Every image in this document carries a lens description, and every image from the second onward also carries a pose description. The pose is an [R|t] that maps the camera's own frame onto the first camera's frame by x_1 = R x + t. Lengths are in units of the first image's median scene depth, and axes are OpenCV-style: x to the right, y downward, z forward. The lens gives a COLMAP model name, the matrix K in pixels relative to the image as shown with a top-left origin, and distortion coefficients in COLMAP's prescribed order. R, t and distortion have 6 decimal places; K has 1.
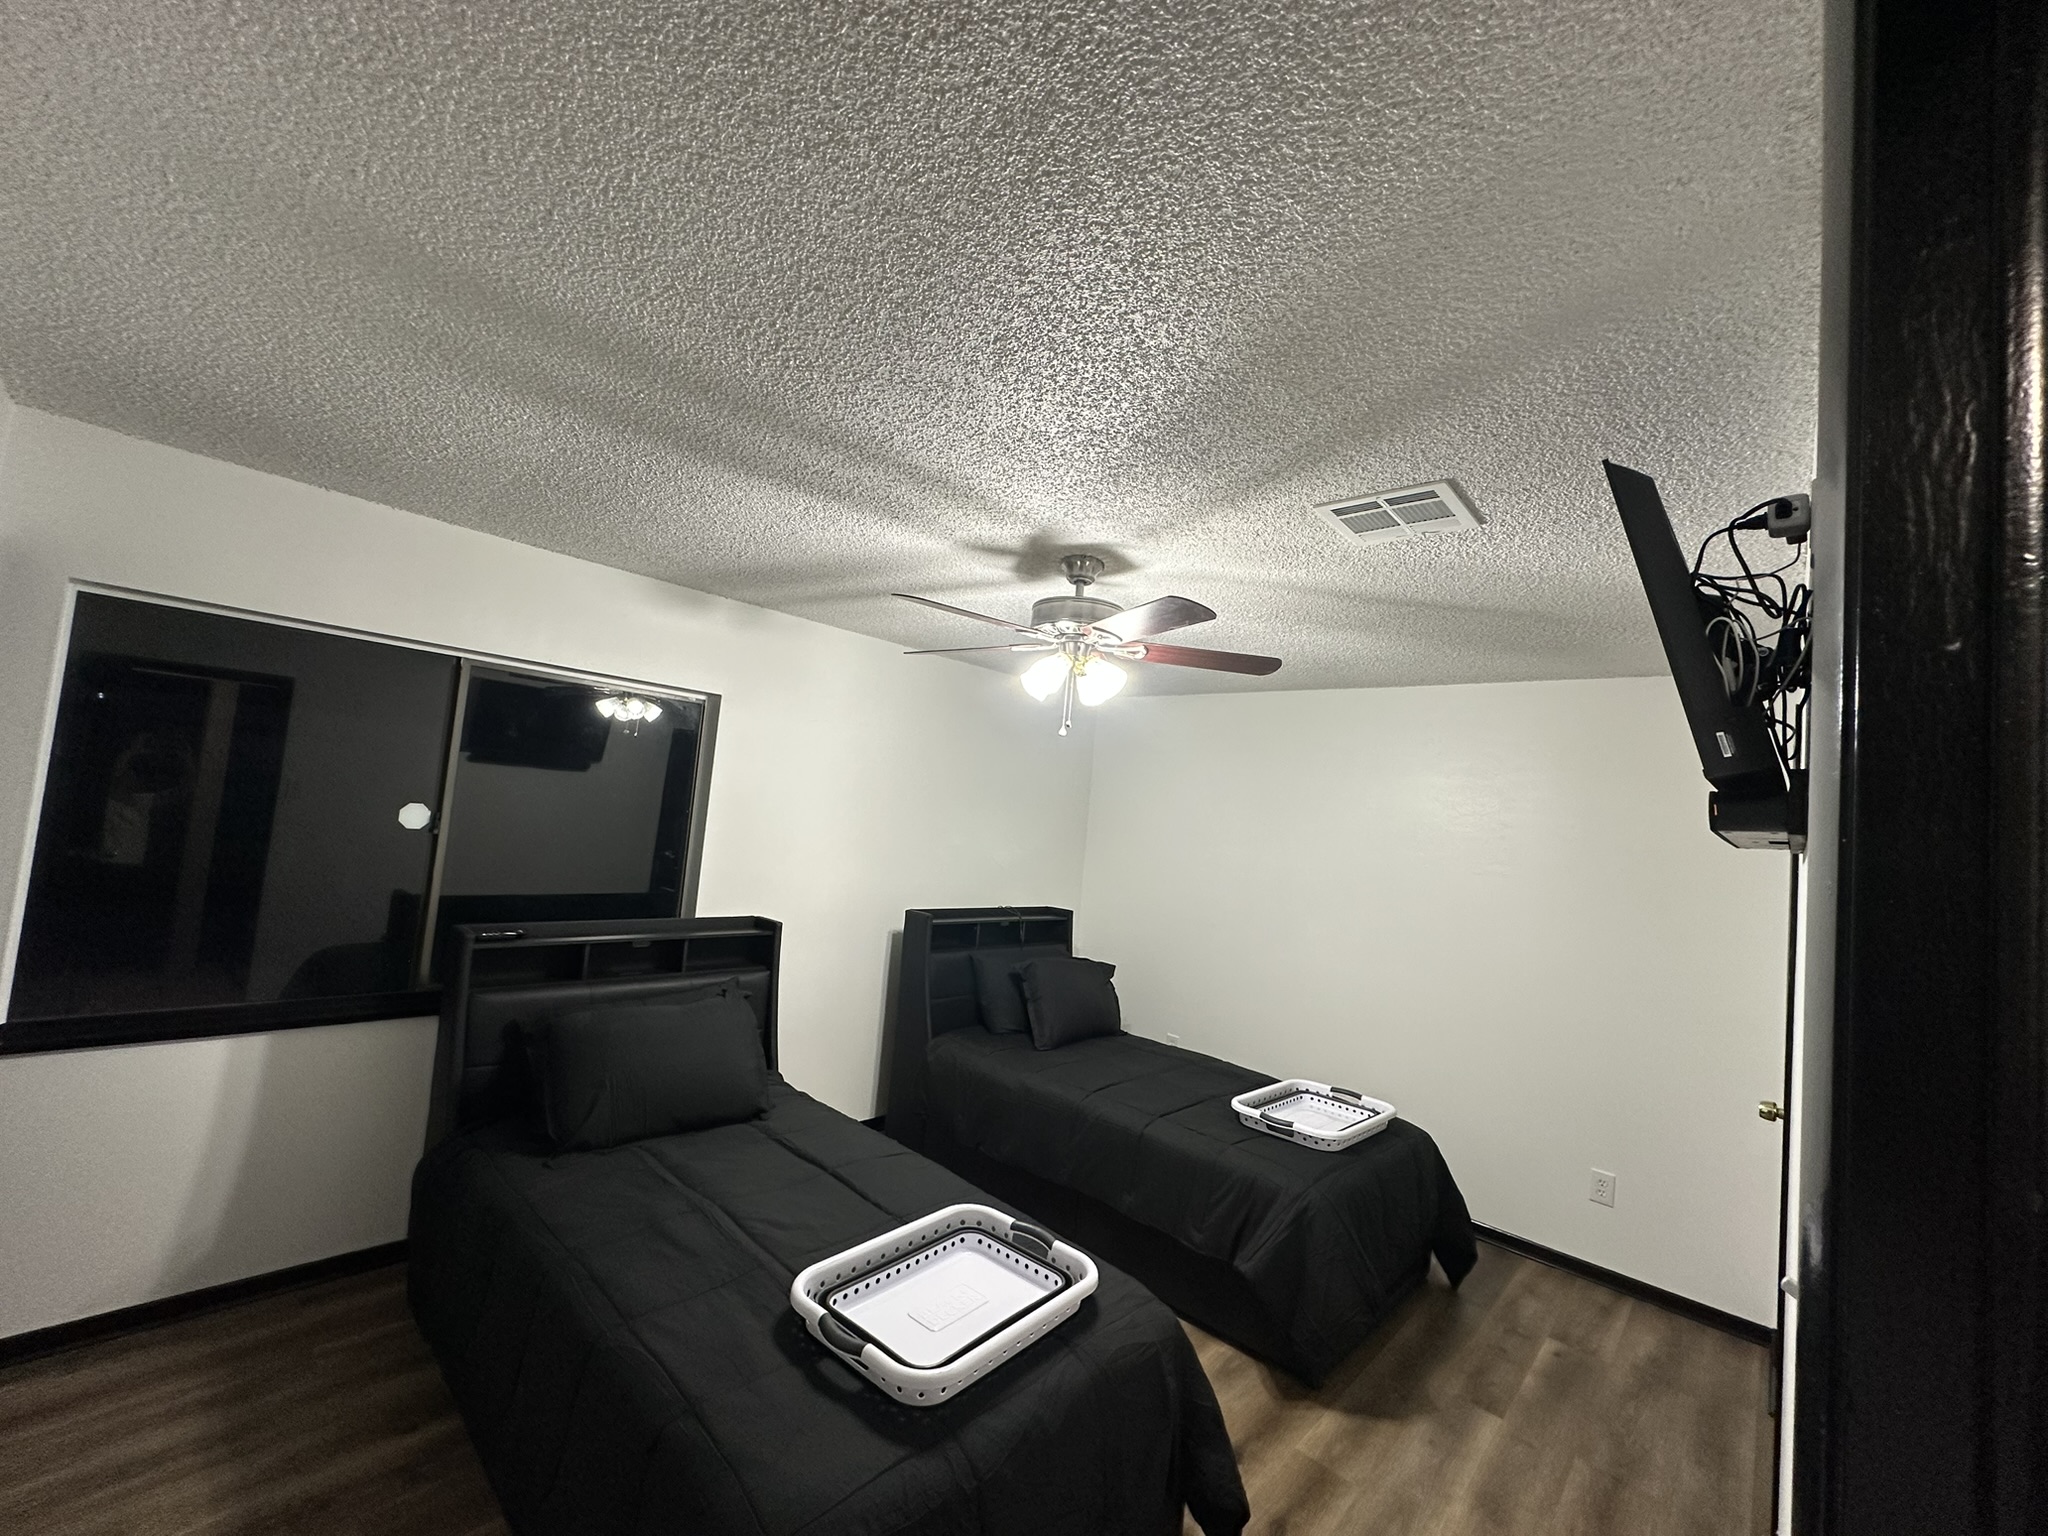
lens RADIAL K [[820.3, 0, 1029.4], [0, 820.3, 764.8], [0, 0, 1]] dist [-0.000055, -0.000281]
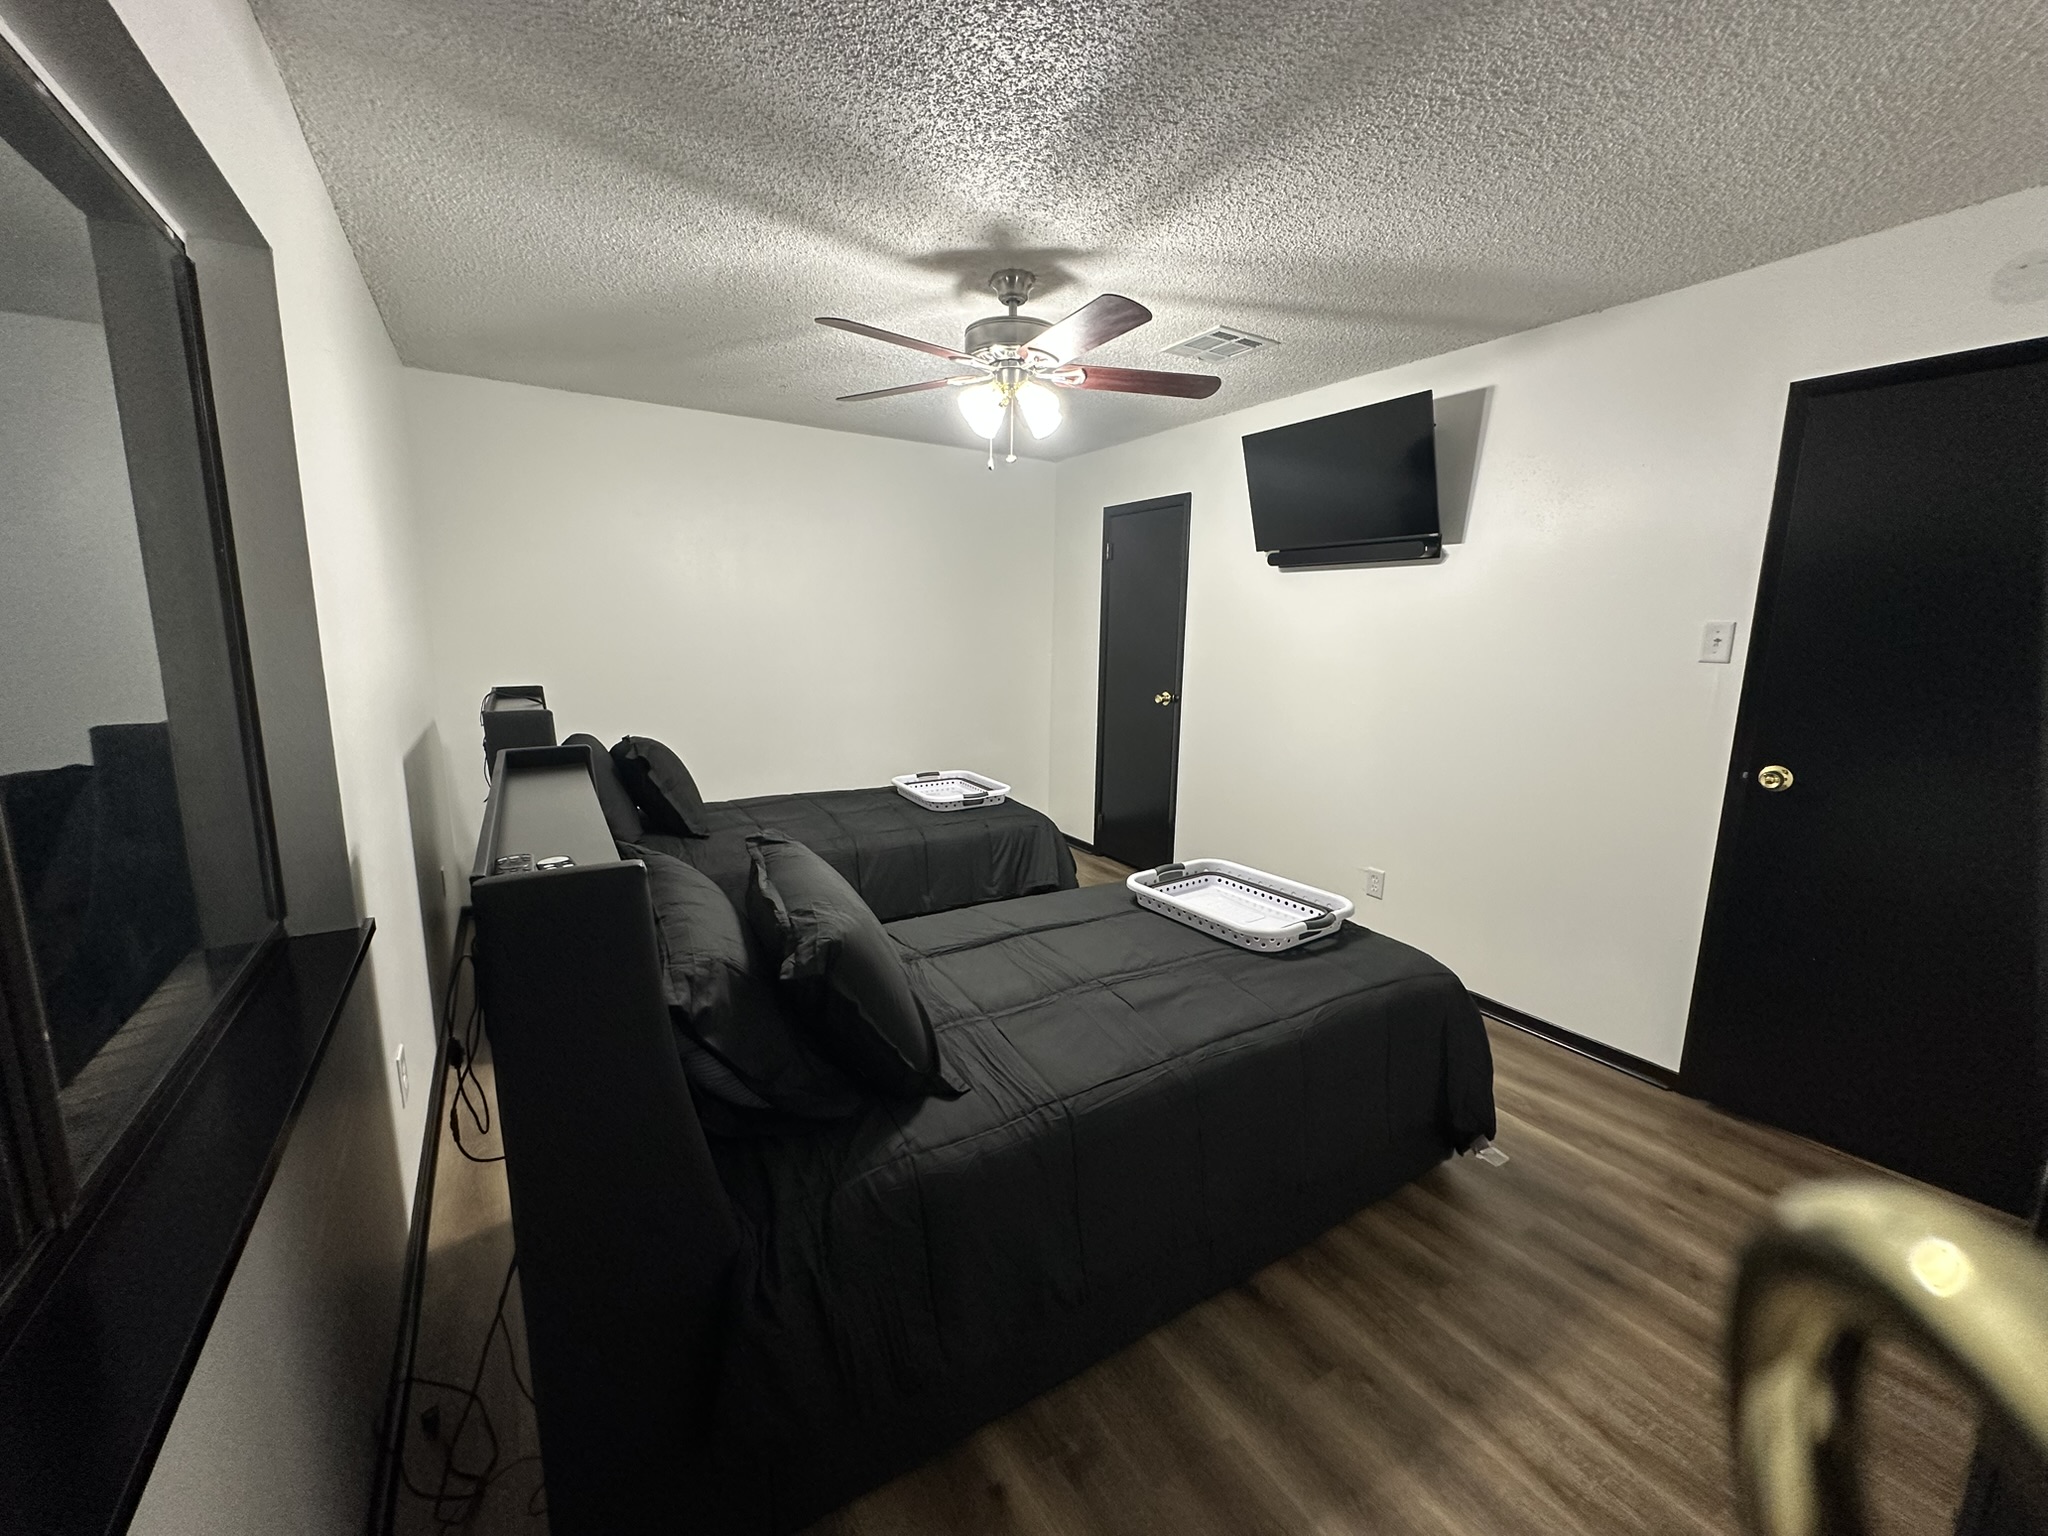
lens RADIAL K [[817.2, 0, 1026.6], [0, 817.2, 764.8], [0, 0, 1]] dist [-0.001018, 0.000026]
pose [[0.257991, -0.249190, 0.933458, -1.267648], [-0.057309, 0.960518, 0.272253, 0.048186], [-0.964446, -0.123734, 0.233524, 0.920906]]
